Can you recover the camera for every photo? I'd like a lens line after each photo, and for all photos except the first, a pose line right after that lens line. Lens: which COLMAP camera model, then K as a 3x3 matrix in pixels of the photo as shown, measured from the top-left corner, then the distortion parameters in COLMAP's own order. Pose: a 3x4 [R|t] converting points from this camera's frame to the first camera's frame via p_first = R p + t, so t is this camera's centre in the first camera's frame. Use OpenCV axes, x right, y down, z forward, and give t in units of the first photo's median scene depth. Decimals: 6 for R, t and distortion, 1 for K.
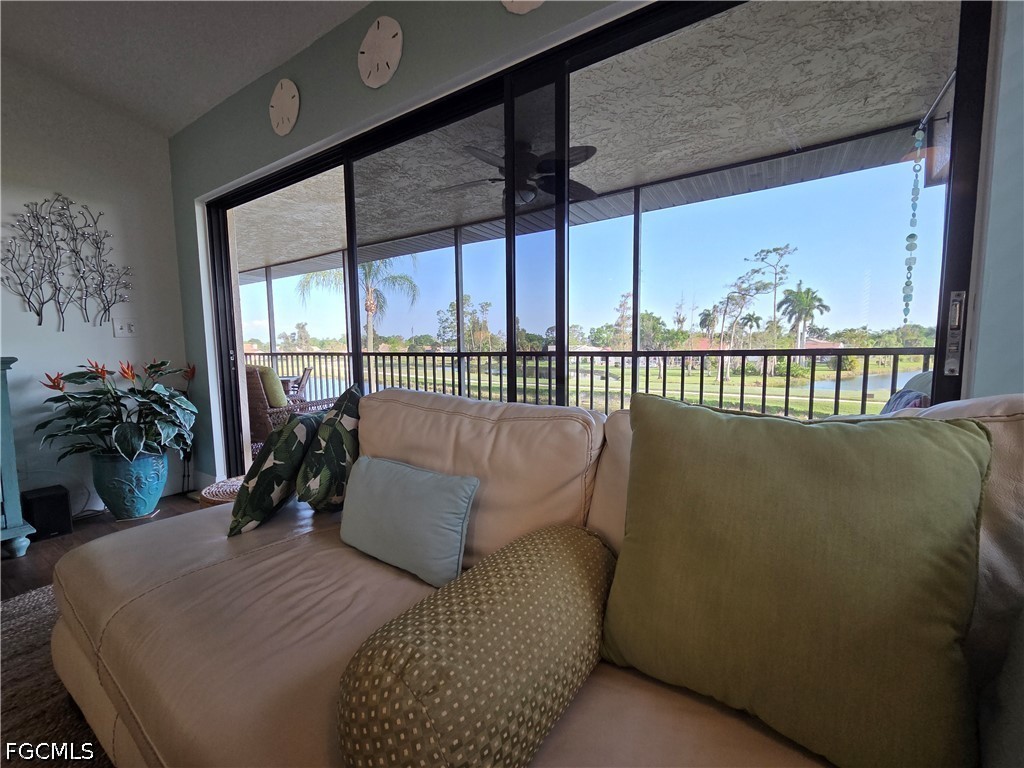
lens RADIAL K [[416.7, 0, 509.9], [0, 416.7, 389.2], [0, 0, 1]] dist [0.002937, -0.000570]
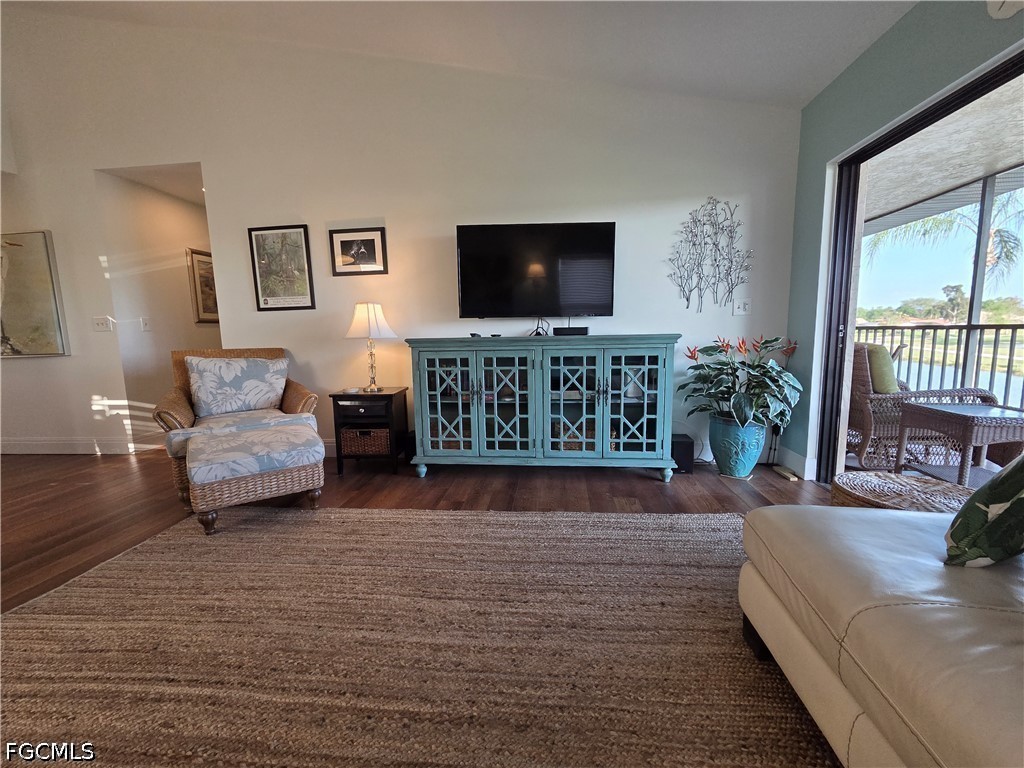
lens RADIAL K [[416.7, 0, 509.9], [0, 416.7, 389.2], [0, 0, 1]] dist [0.002937, -0.000570]
pose [[0.440303, 0.118952, -0.889935, -0.188238], [-0.065098, 0.992806, 0.100495, -0.000340], [0.895486, 0.013685, 0.444879, -0.047668]]
